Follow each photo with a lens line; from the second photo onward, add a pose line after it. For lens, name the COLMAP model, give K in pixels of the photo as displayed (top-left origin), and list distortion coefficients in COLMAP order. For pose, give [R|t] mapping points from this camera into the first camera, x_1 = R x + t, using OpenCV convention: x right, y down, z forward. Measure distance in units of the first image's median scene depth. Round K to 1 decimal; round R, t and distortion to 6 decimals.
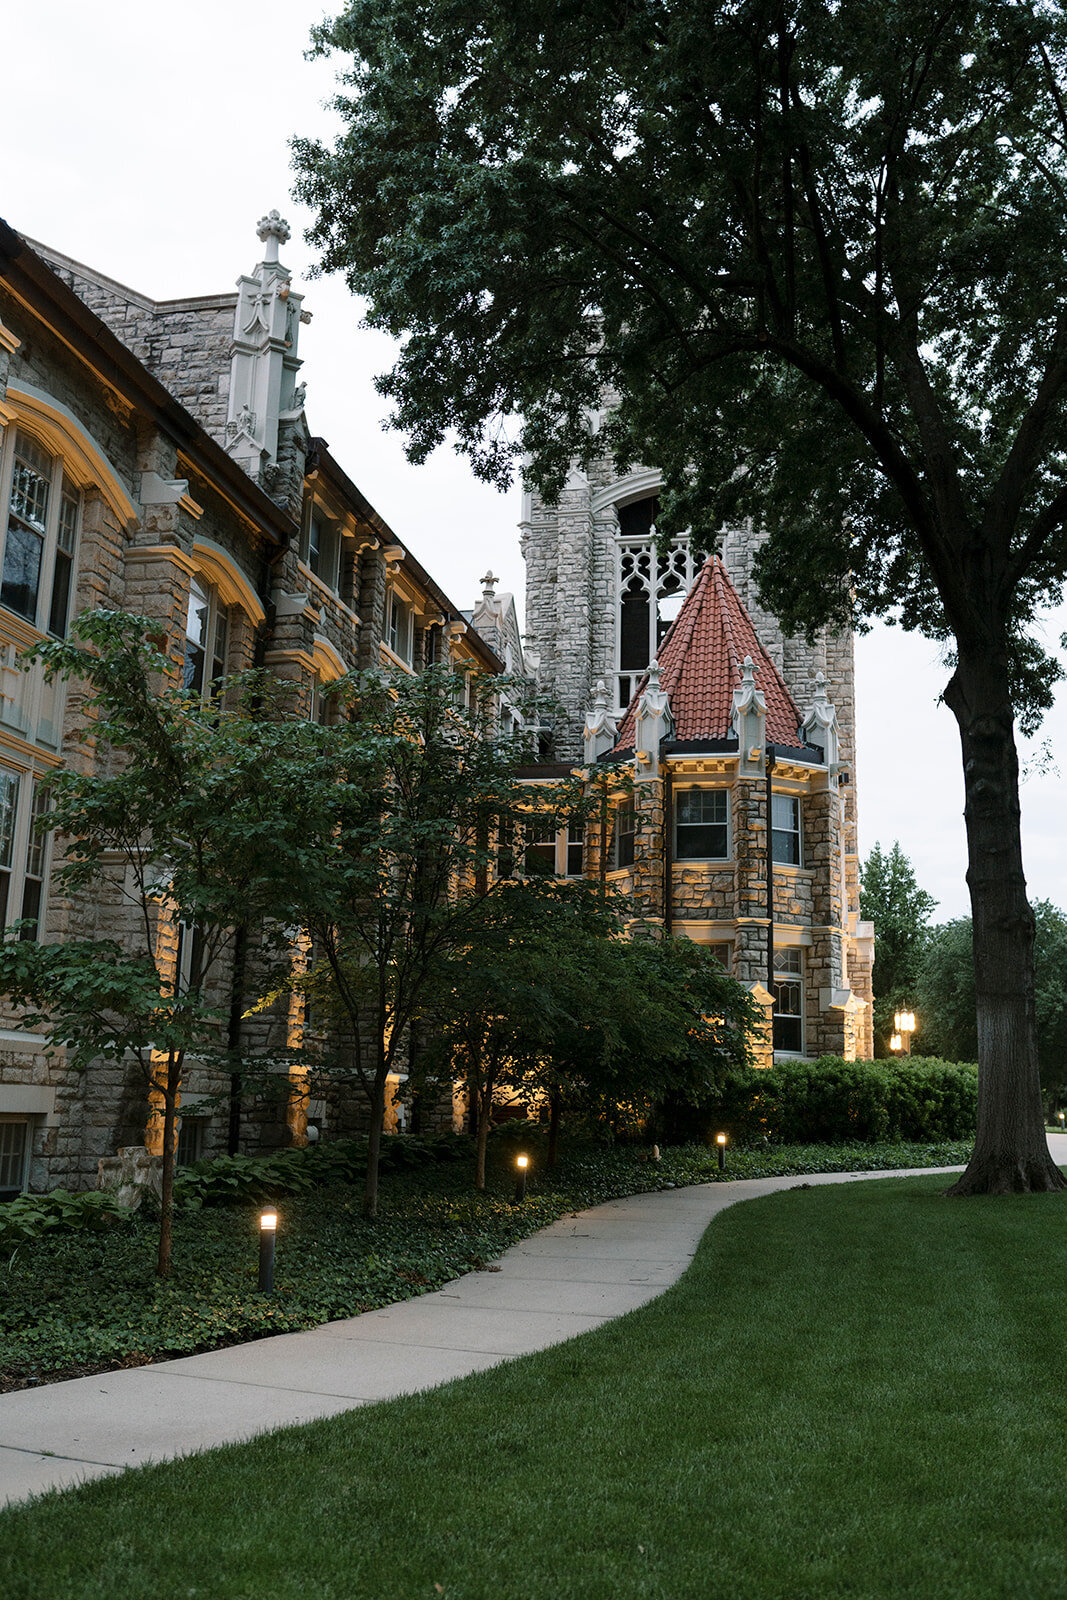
lens RADIAL K [[1502.1, 0, 533.5], [0, 1502.1, 800.0], [0, 0, 1]] dist [-0.001488, 0.006714]
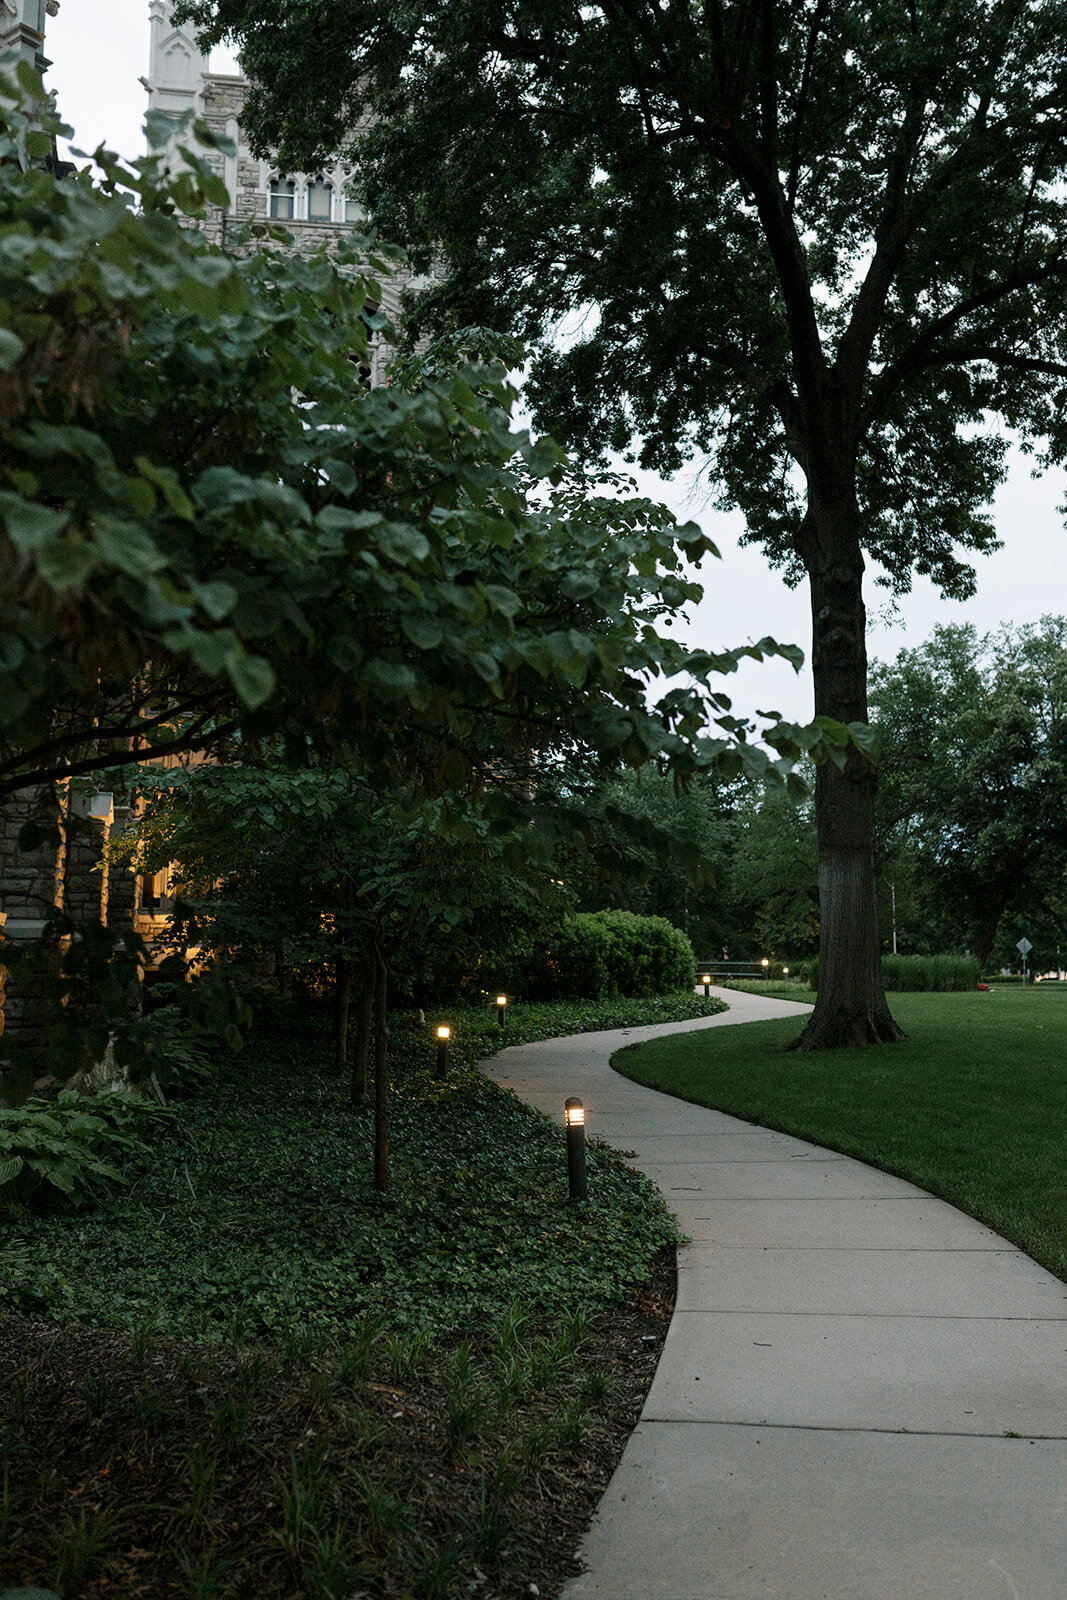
lens RADIAL K [[1562.6, 0, 533.5], [0, 1562.6, 800.0], [0, 0, 1]] dist [-0.043771, 0.004212]
pose [[0.931678, 0.015717, 0.362946, -0.209251], [-0.050791, 0.994887, 0.087296, 0.015930], [-0.359718, -0.099766, 0.927712, 0.103773]]
